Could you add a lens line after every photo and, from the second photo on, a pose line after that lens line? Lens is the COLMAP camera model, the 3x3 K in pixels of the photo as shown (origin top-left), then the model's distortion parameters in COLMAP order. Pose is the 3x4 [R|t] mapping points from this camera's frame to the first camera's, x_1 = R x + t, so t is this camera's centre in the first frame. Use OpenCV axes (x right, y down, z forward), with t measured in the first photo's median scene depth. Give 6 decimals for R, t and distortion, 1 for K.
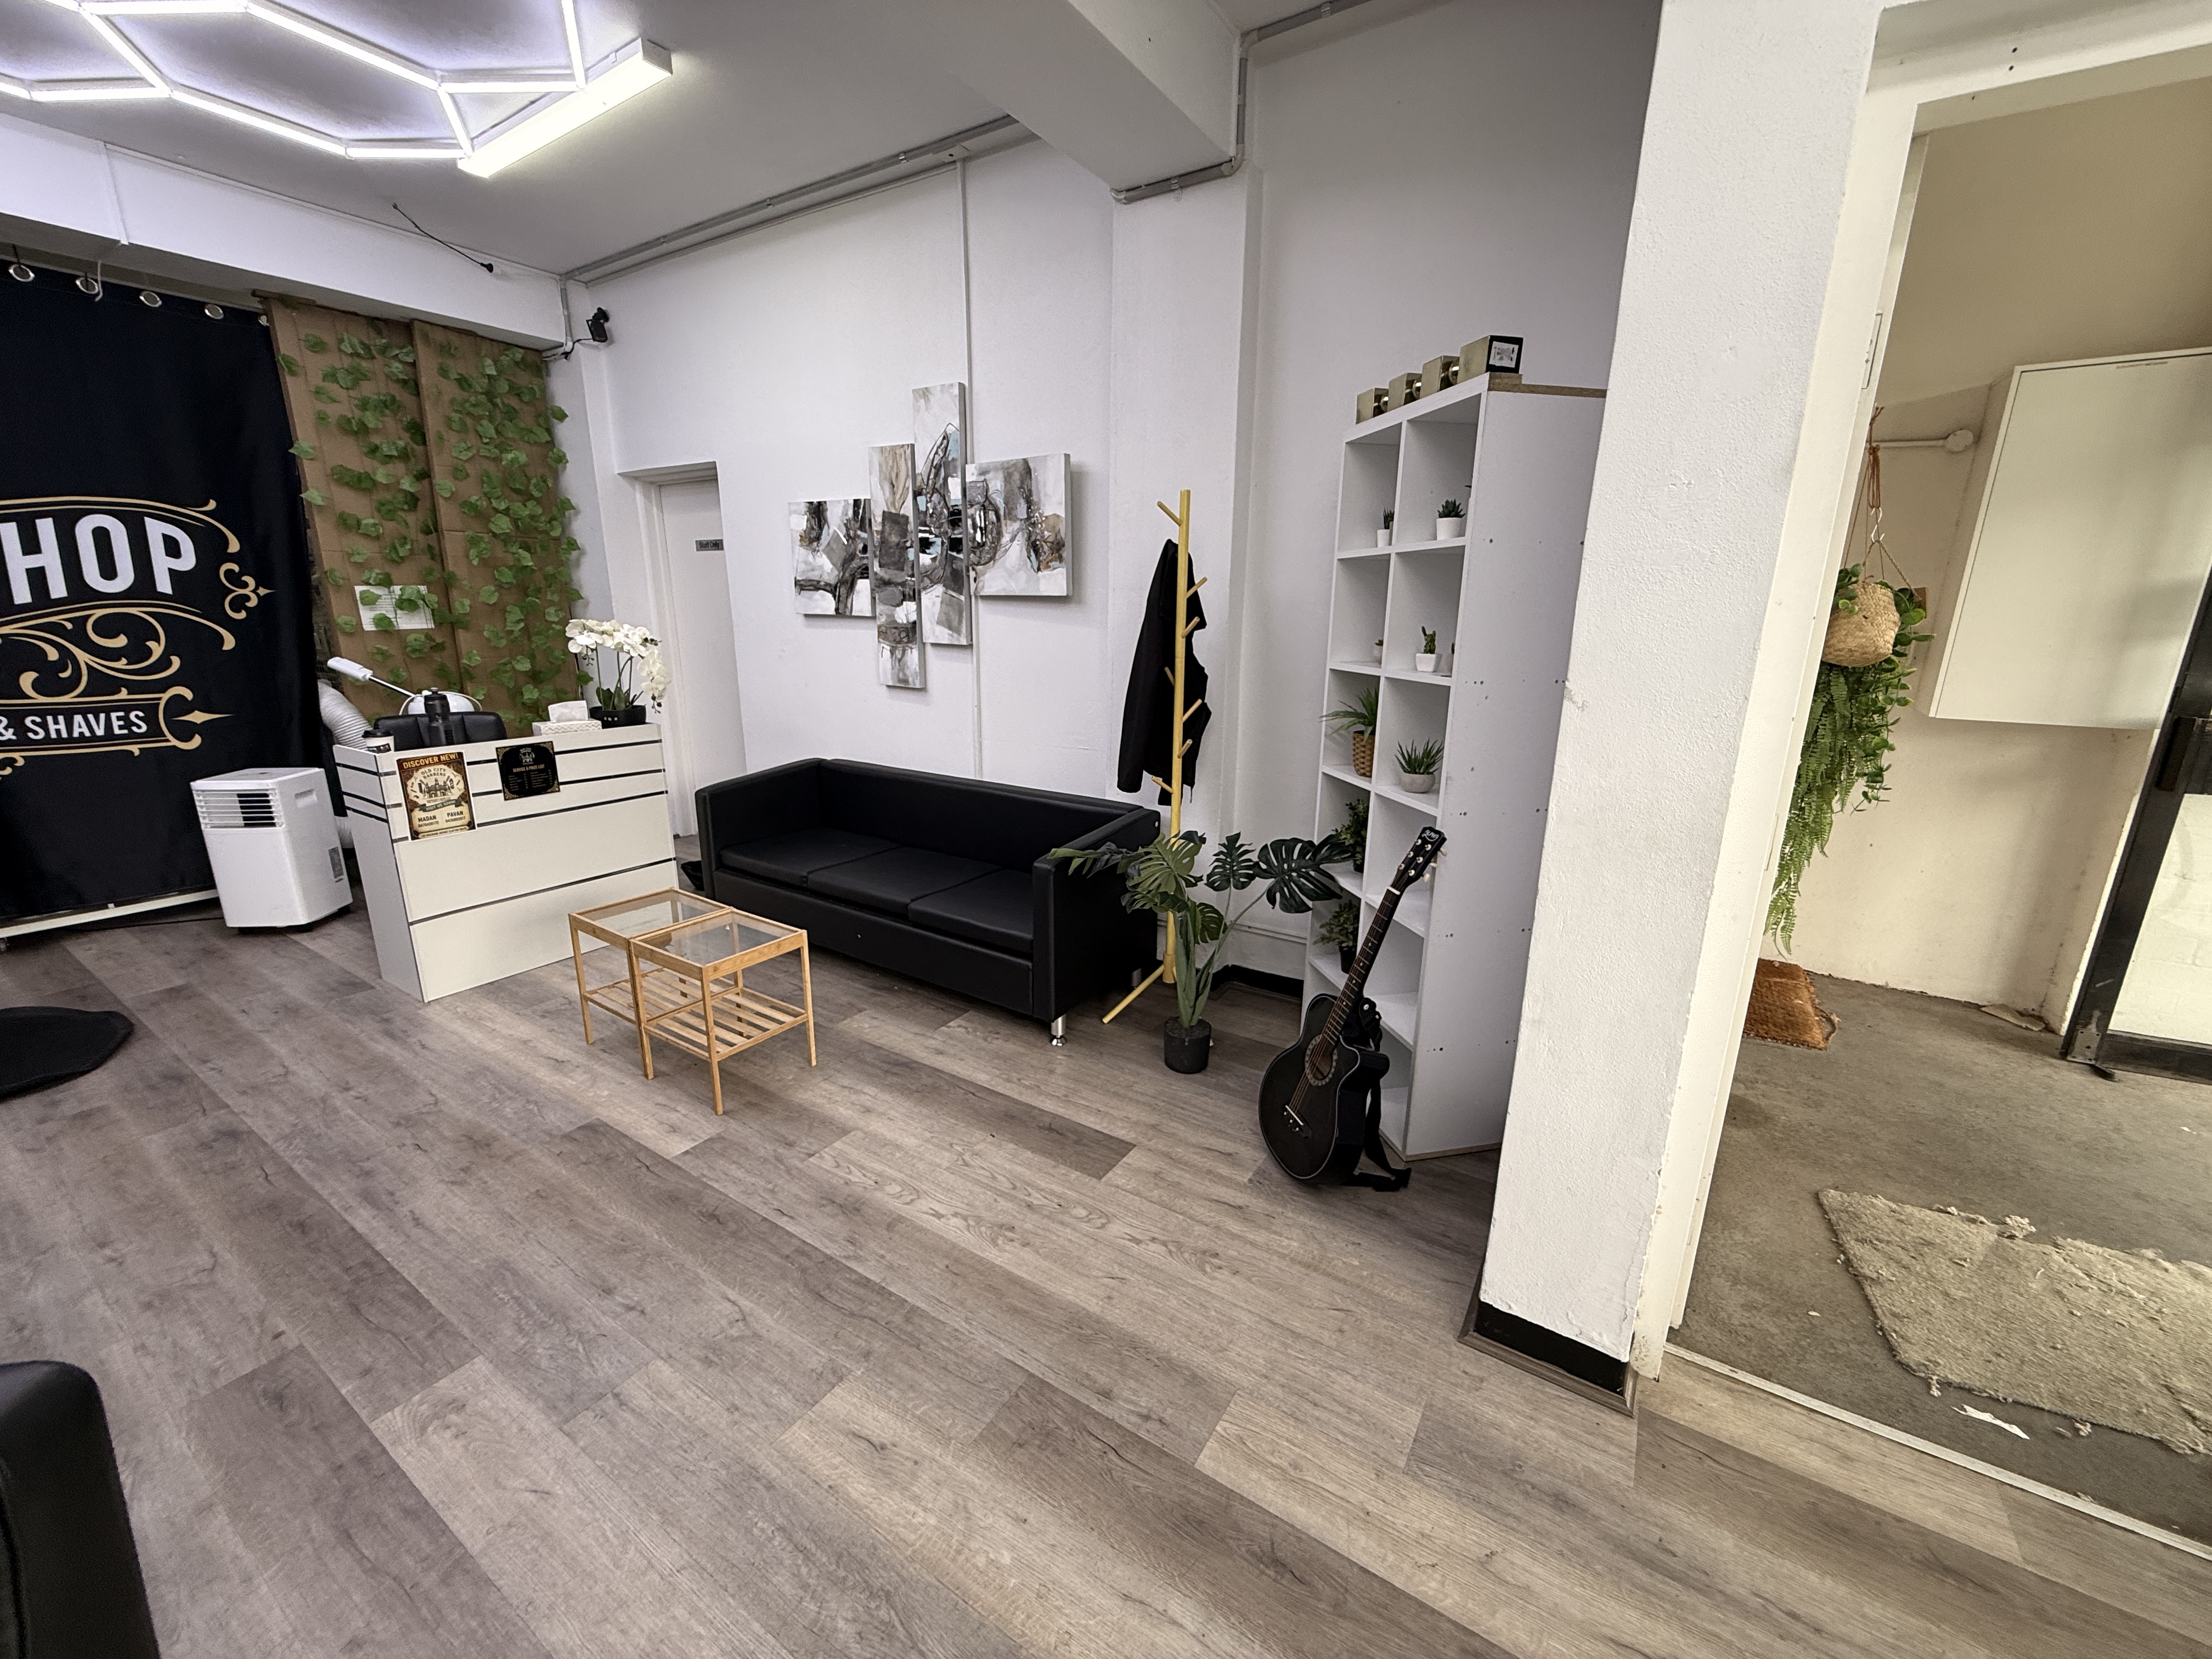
lens RADIAL K [[882.3, 0, 1092.1], [0, 882.3, 821.9], [0, 0, 1]] dist [0.004241, -0.000295]
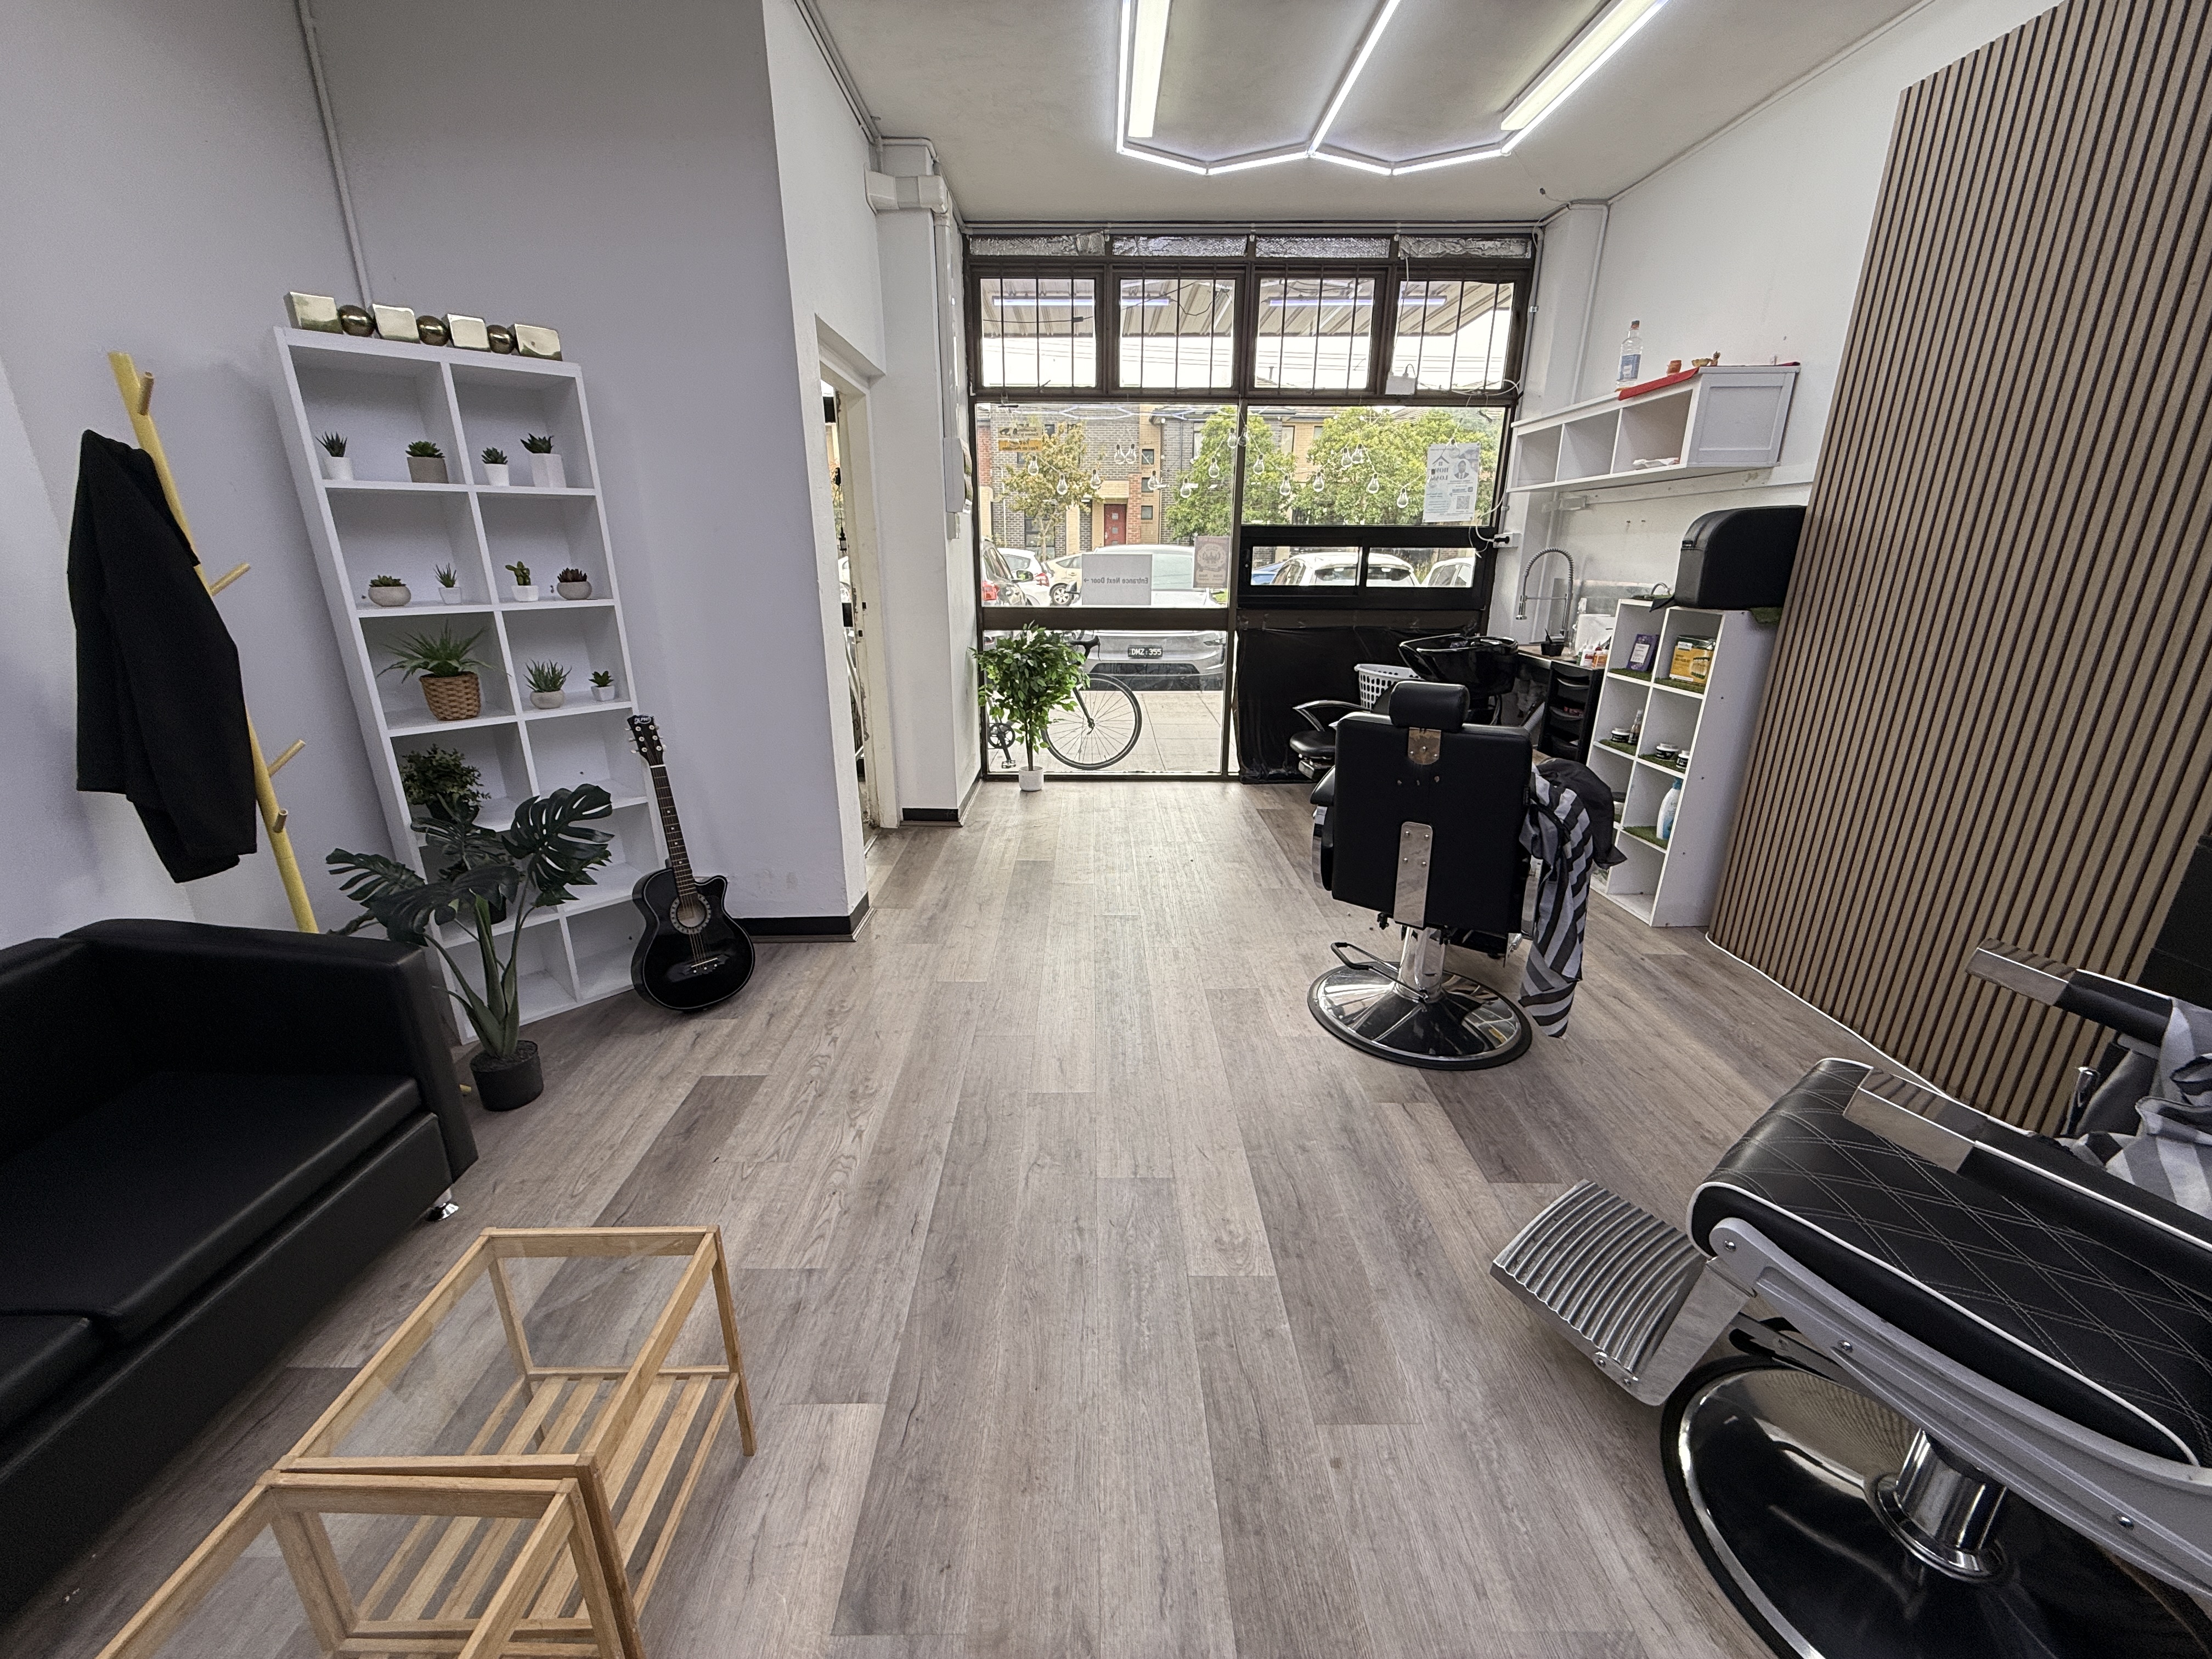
lens RADIAL K [[882.3, 0, 1093.0], [0, 882.3, 831.1], [0, 0, 1]] dist [0.004241, -0.000295]
pose [[-0.552450, -0.264490, 0.790471, -0.616639], [0.193692, 0.881631, 0.430361, -0.160097], [-0.810730, 0.390861, -0.435827, 0.628537]]
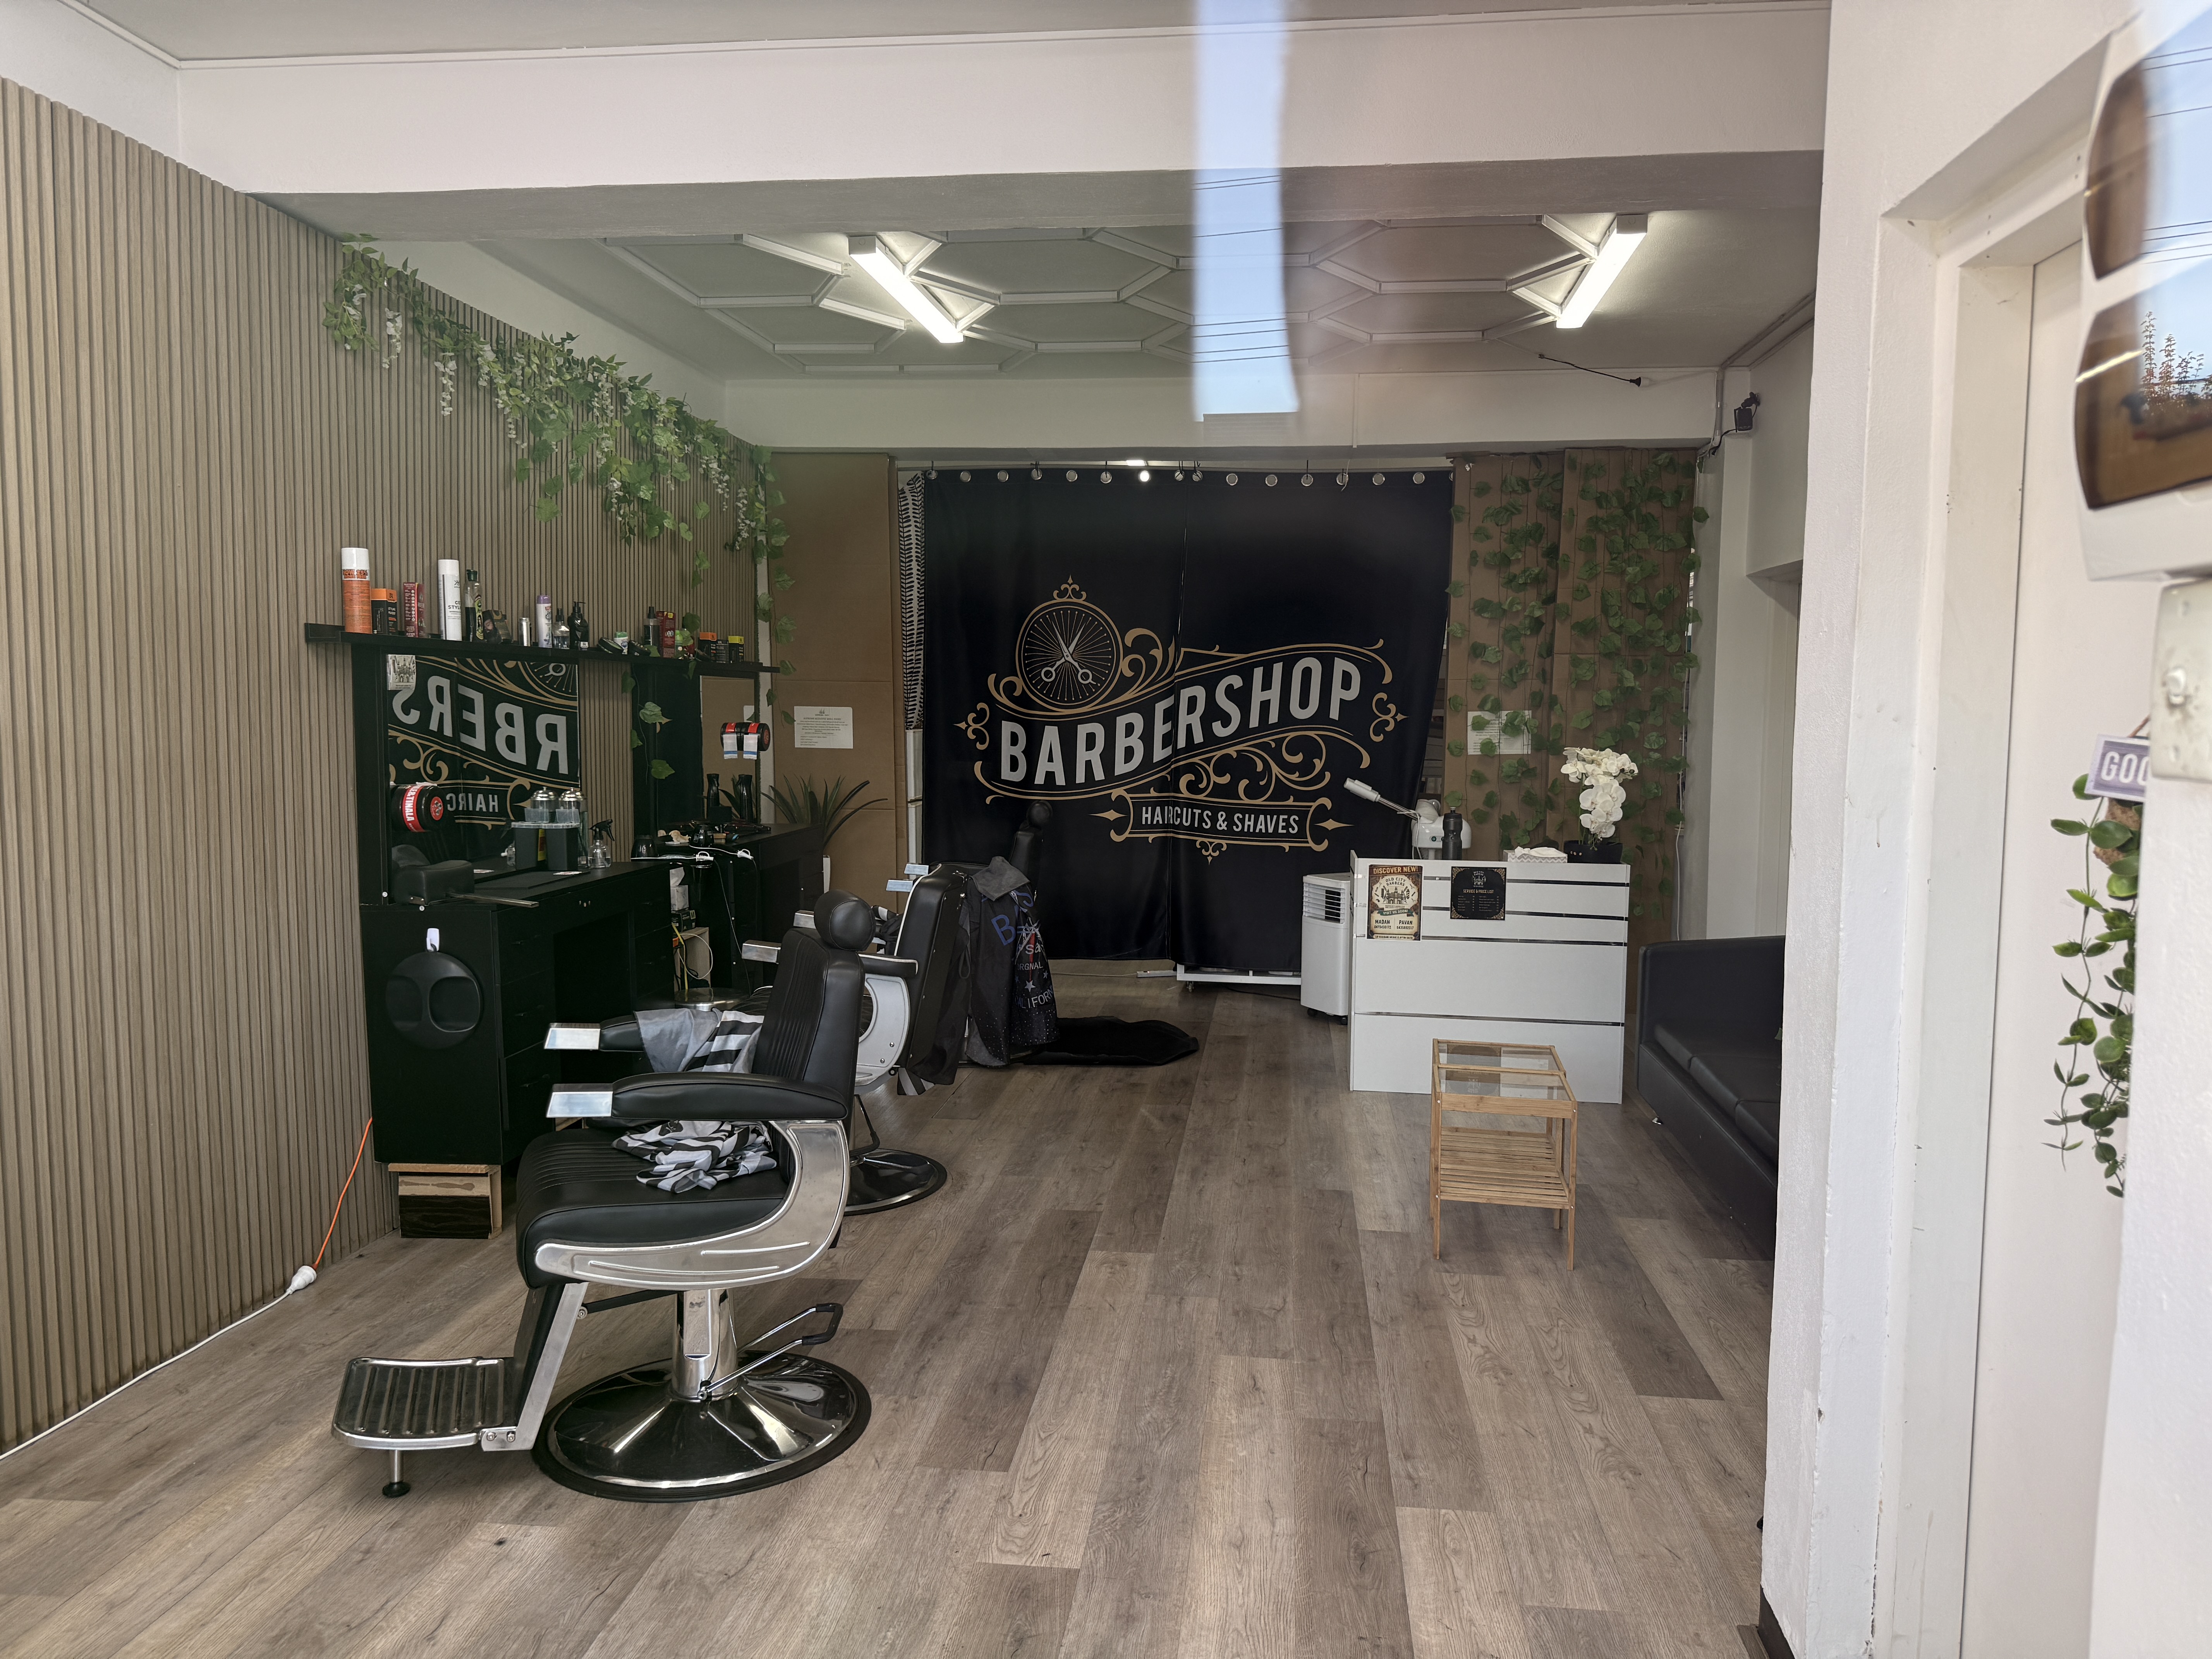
lens RADIAL K [[1491.3, 0, 1100.2], [0, 1491.3, 827.3], [0, 0, 1]] dist [0.008080, -0.001529]
pose [[0.446000, 0.066152, -0.892585, 0.627474], [-0.217747, 0.975322, -0.036518, 0.022065], [0.868142, 0.210645, 0.449398, -0.132406]]
